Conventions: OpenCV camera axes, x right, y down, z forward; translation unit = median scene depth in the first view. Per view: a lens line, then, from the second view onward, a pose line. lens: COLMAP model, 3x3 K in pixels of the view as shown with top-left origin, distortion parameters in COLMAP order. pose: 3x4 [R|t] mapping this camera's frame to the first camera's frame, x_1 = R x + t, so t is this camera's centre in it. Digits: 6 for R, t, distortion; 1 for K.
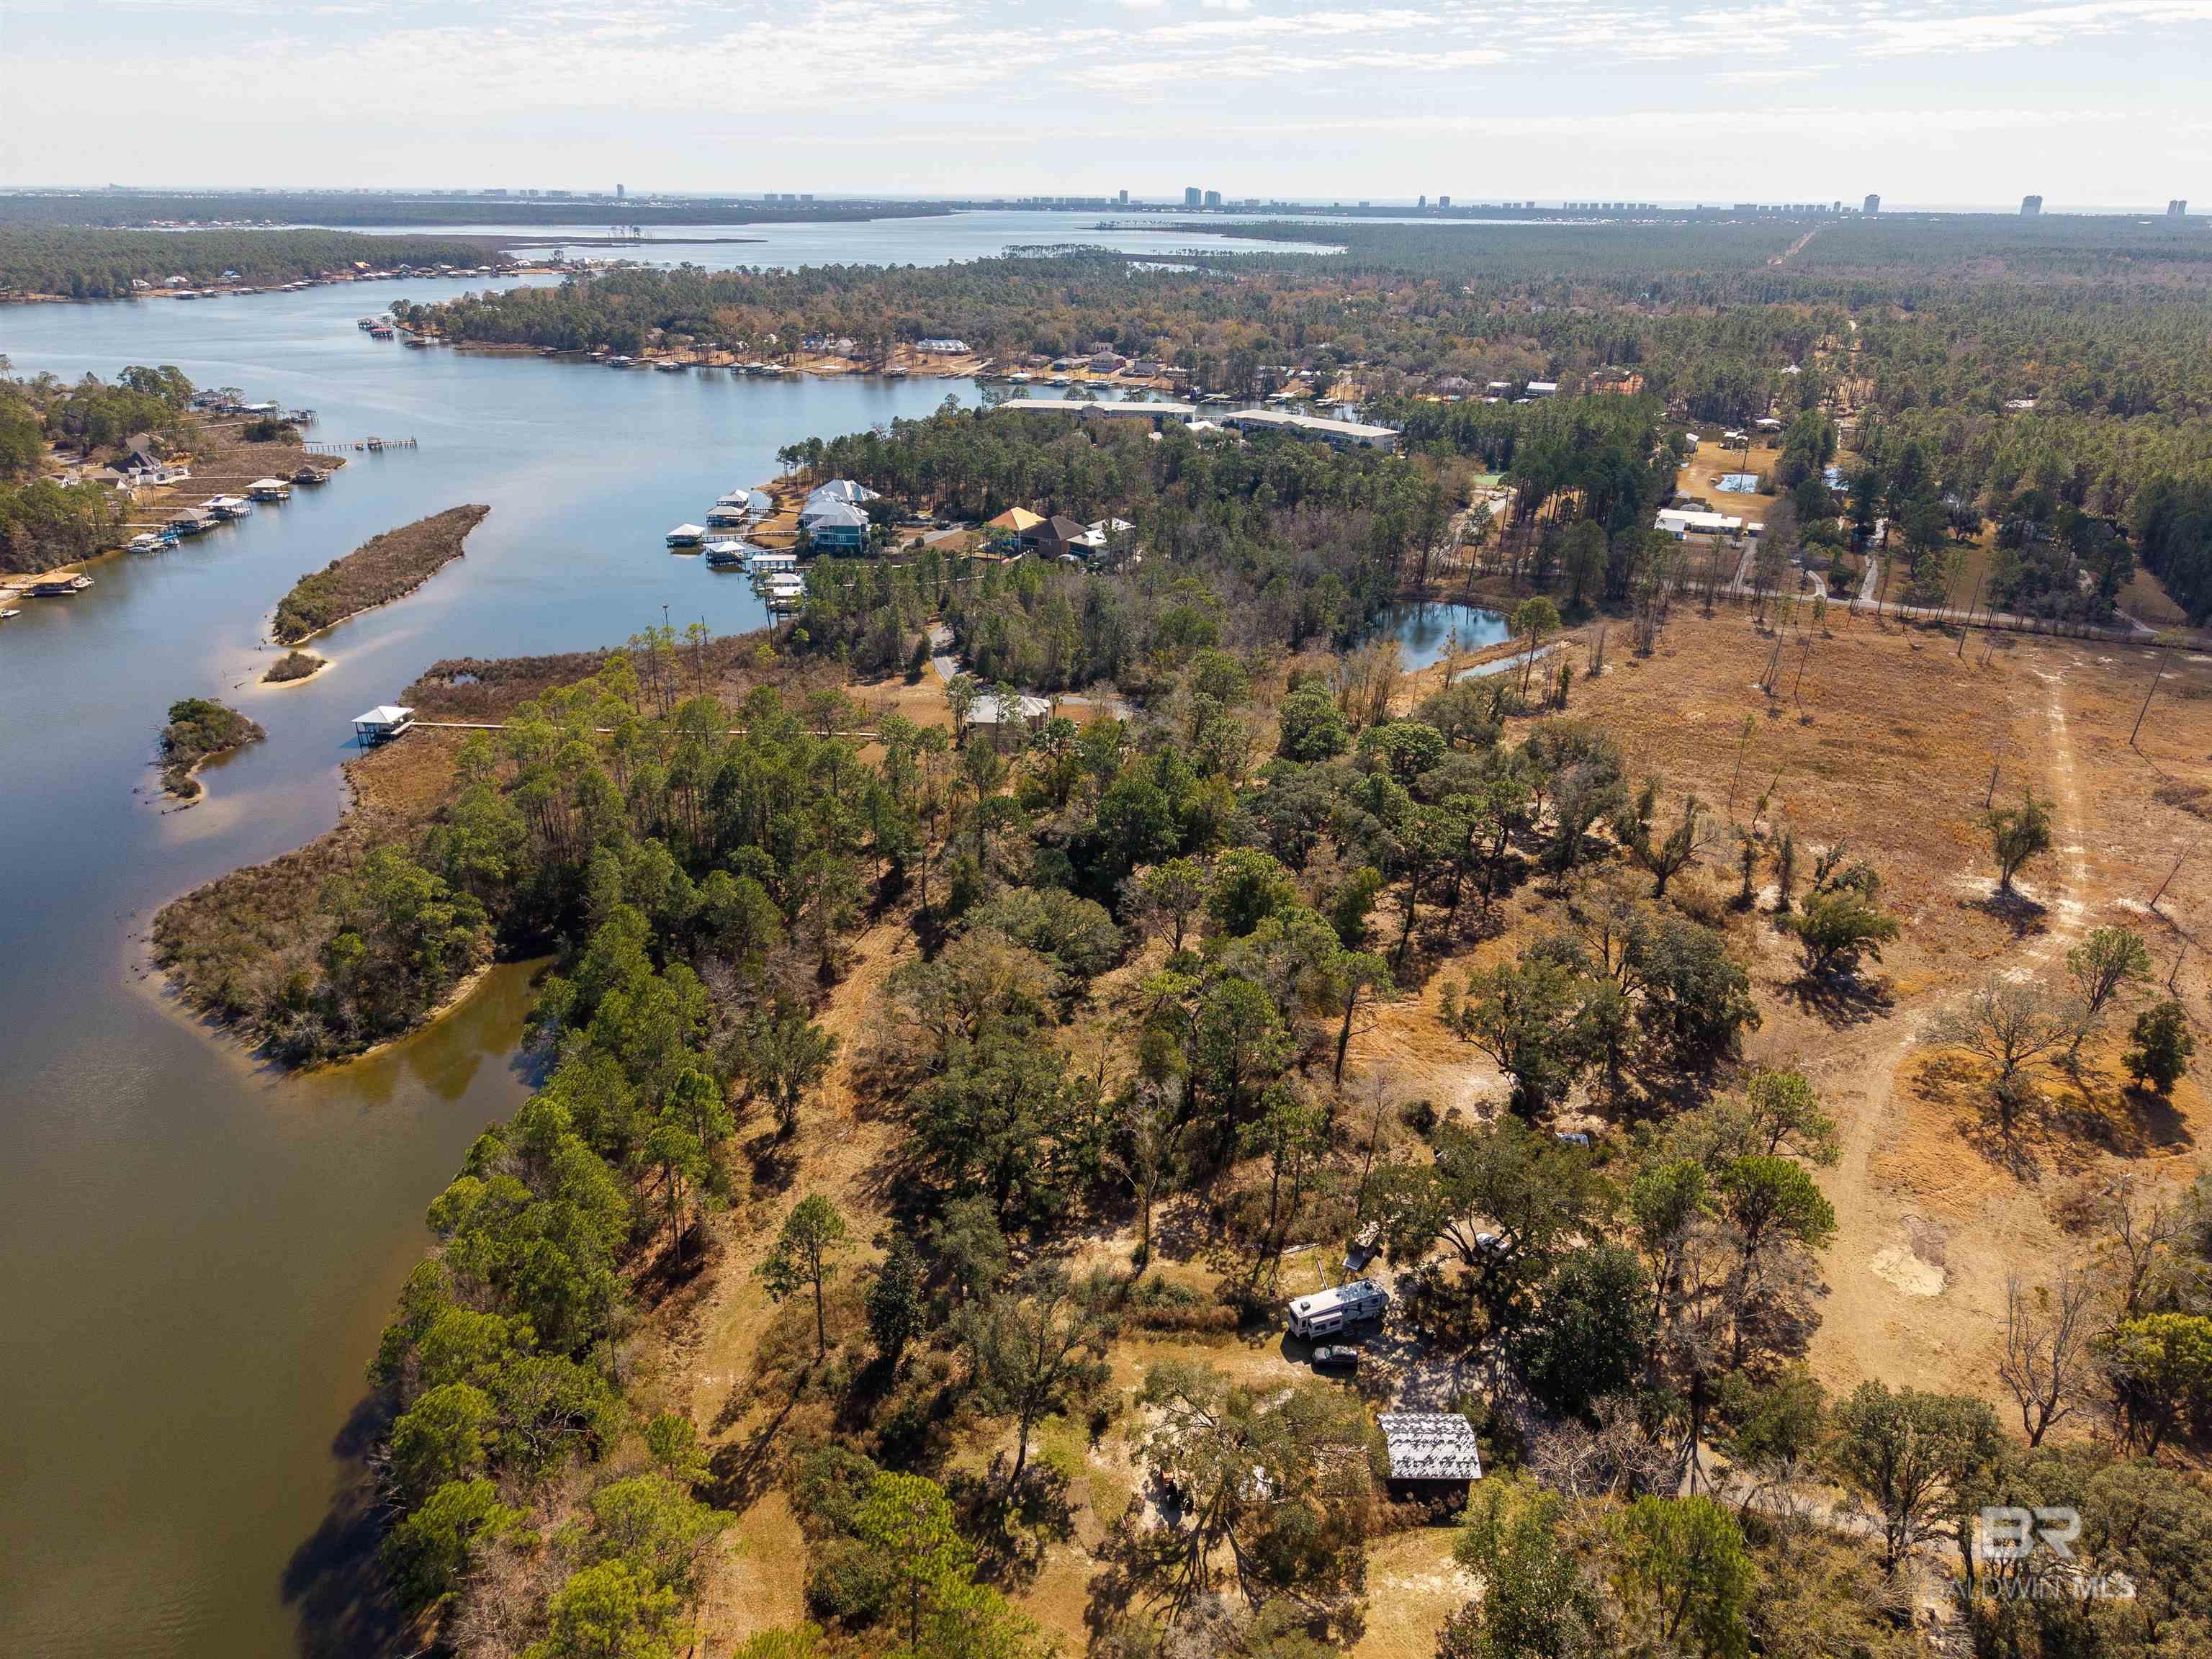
lens RADIAL K [[1513.4, 0, 1117.3], [0, 1513.4, 814.0], [0, 0, 1]] dist [0.032018, -0.032829]
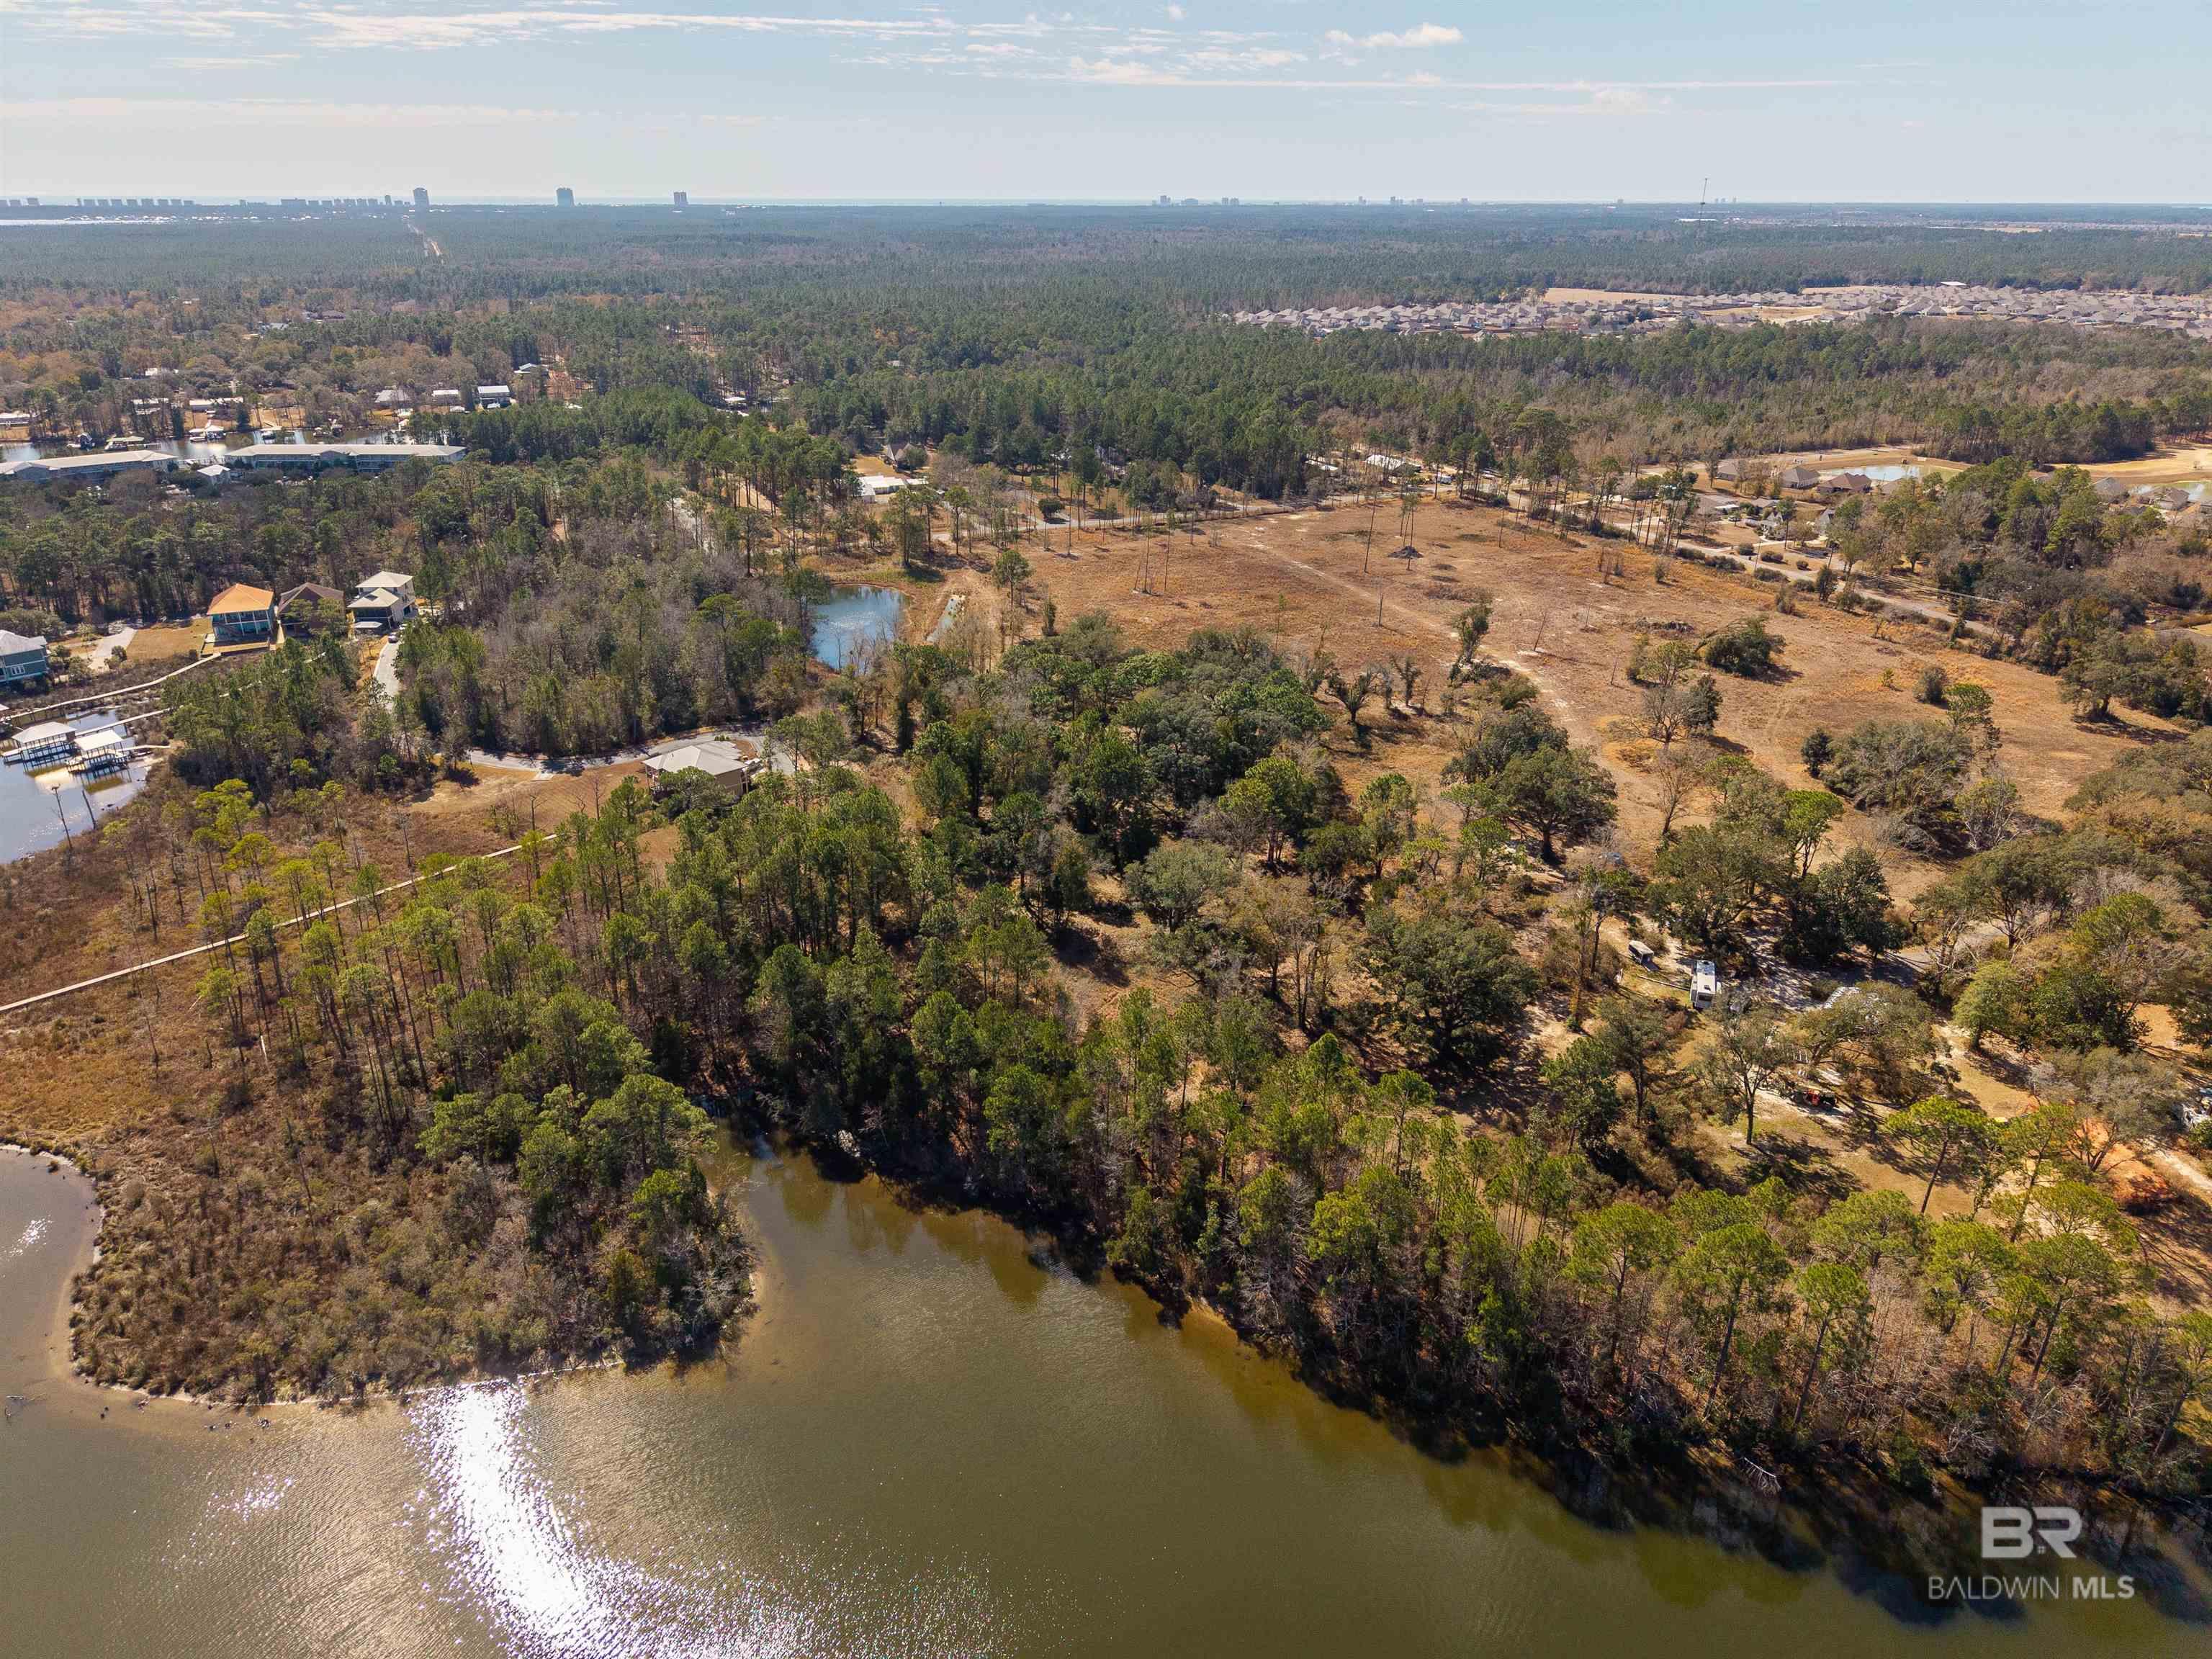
lens RADIAL K [[1513.4, 0, 1098.1], [0, 1513.4, 812.1], [0, 0, 1]] dist [0.032018, -0.032829]
pose [[0.644933, -0.296881, 0.704218, -0.286428], [0.294566, 0.946831, 0.129392, -0.043951], [-0.705189, 0.123989, 0.698094, 0.092926]]
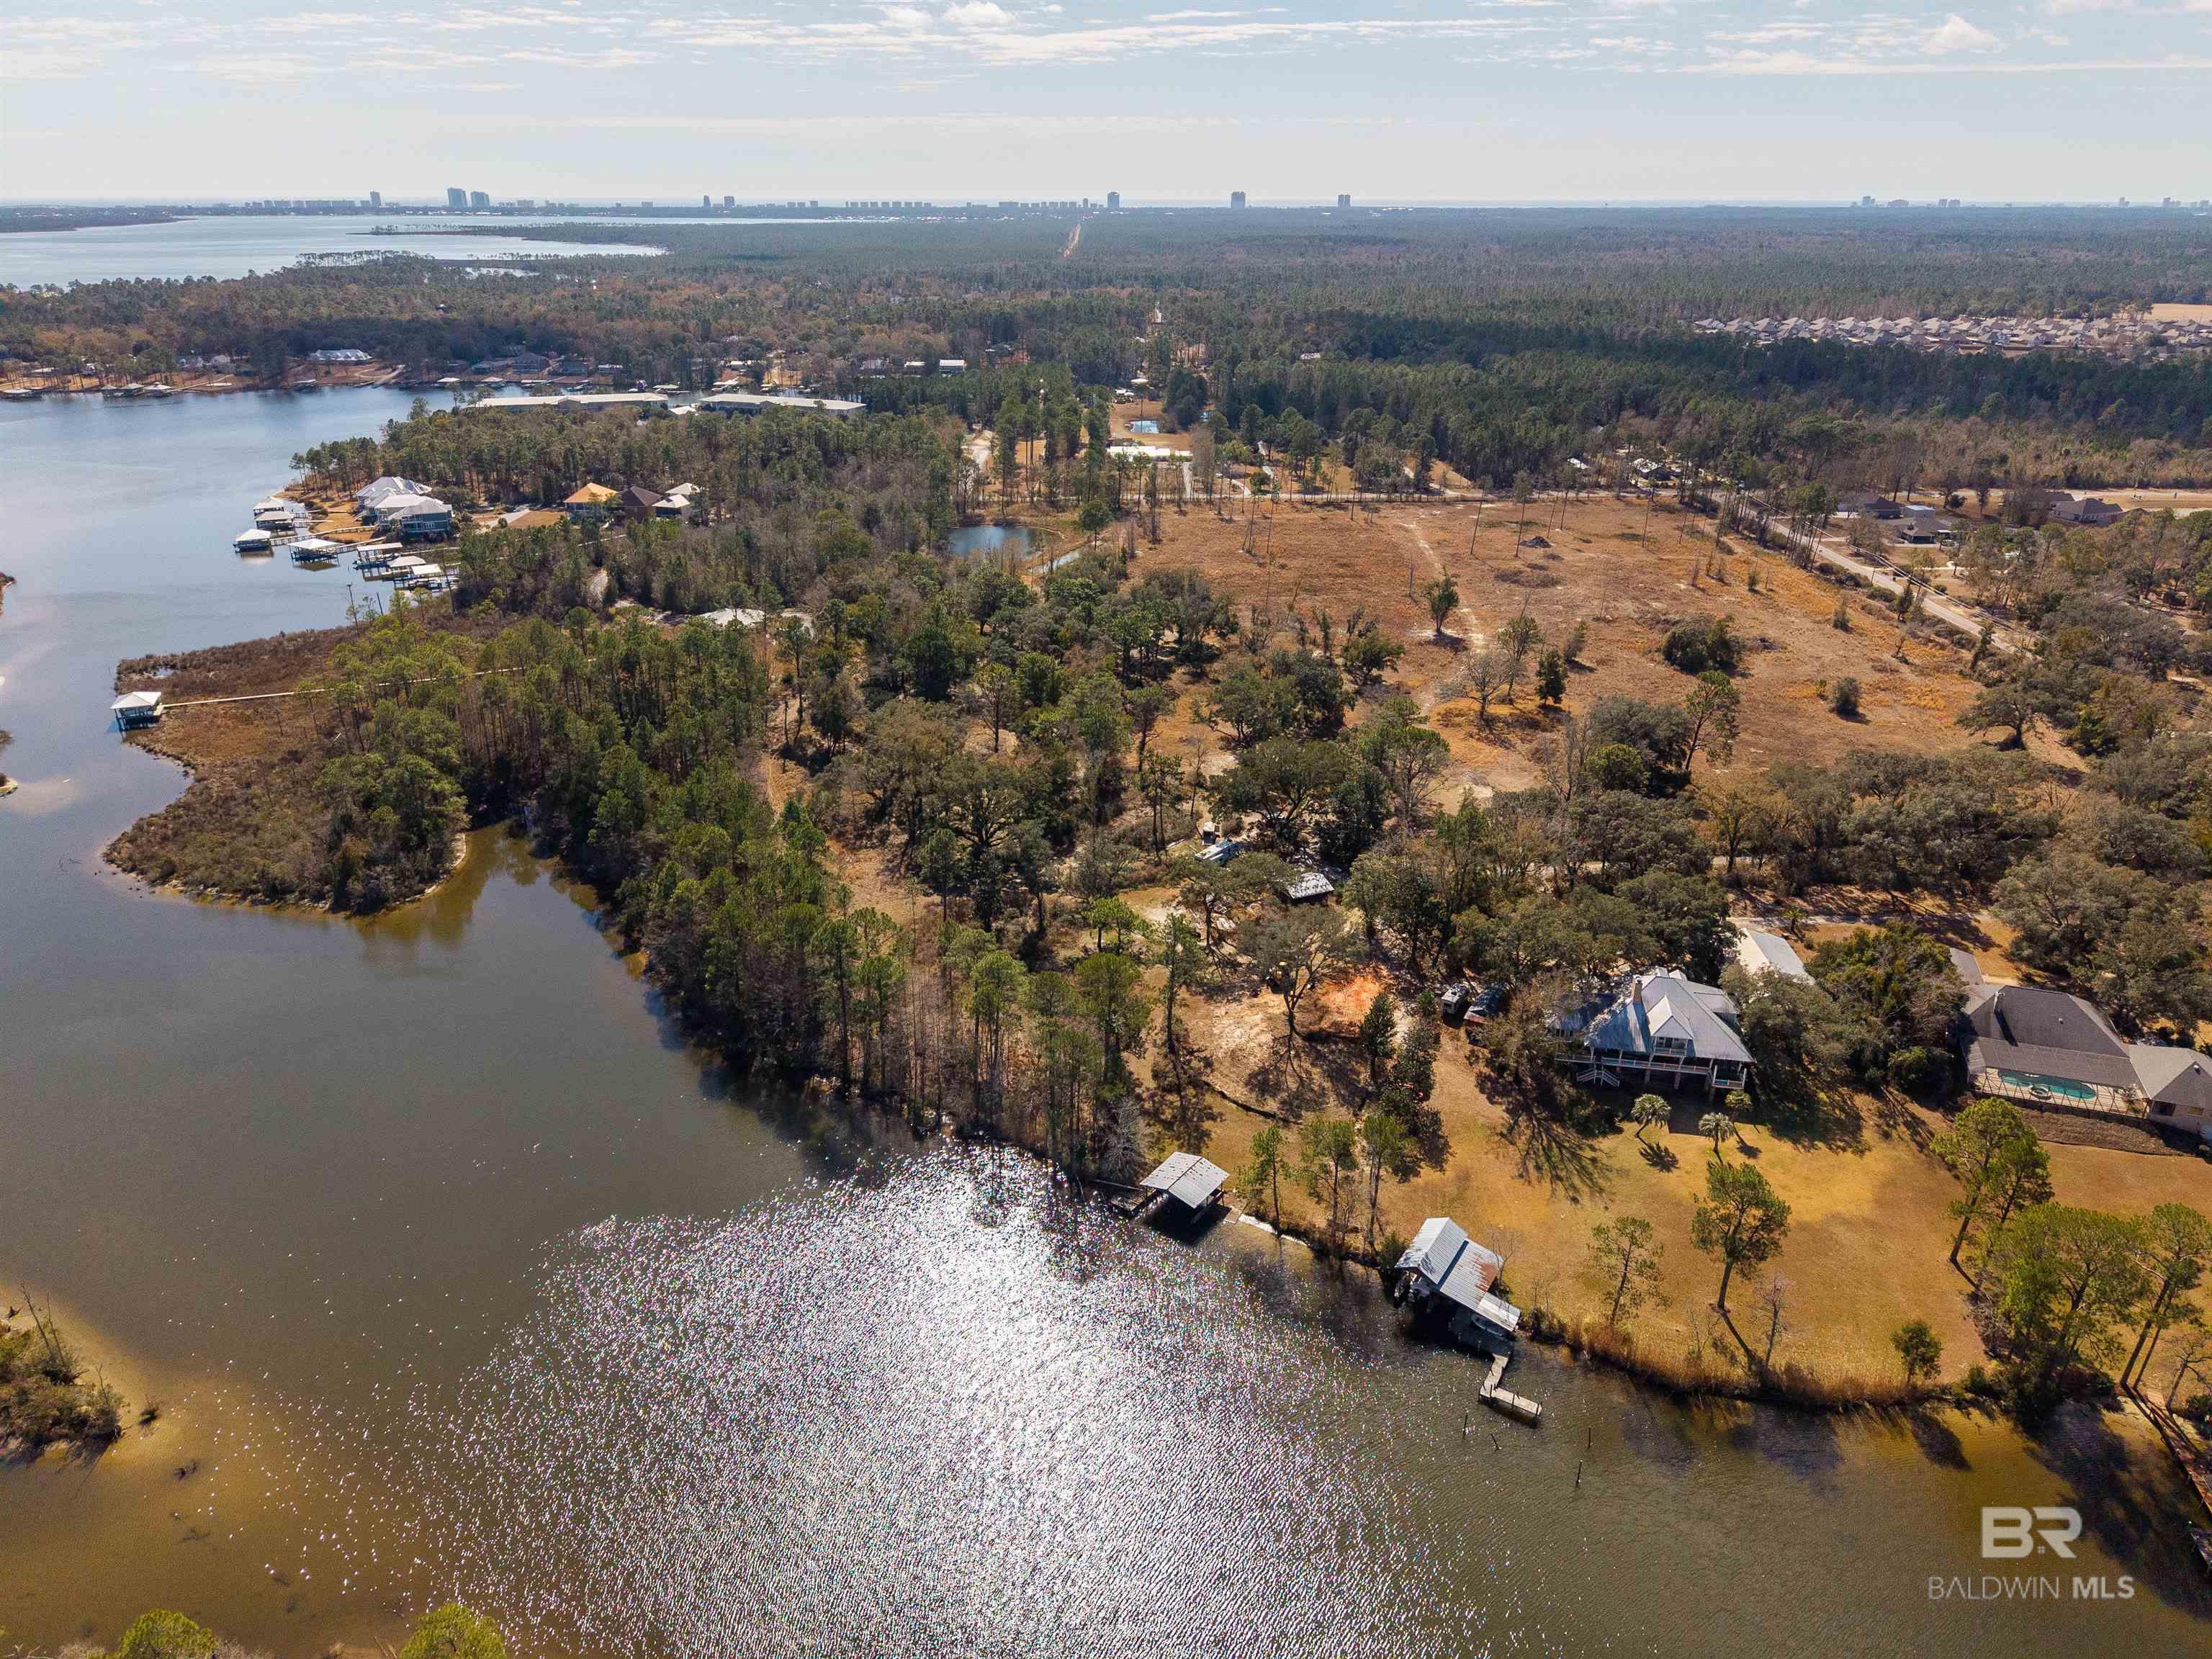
lens RADIAL K [[1513.4, 0, 1103.6], [0, 1513.4, 872.7], [0, 0, 1]] dist [0.032018, -0.032829]
pose [[0.905924, -0.181260, 0.382682, -0.153884], [0.168554, 0.983427, 0.066789, 0.050560], [-0.388447, 0.003997, 0.921463, -0.130362]]
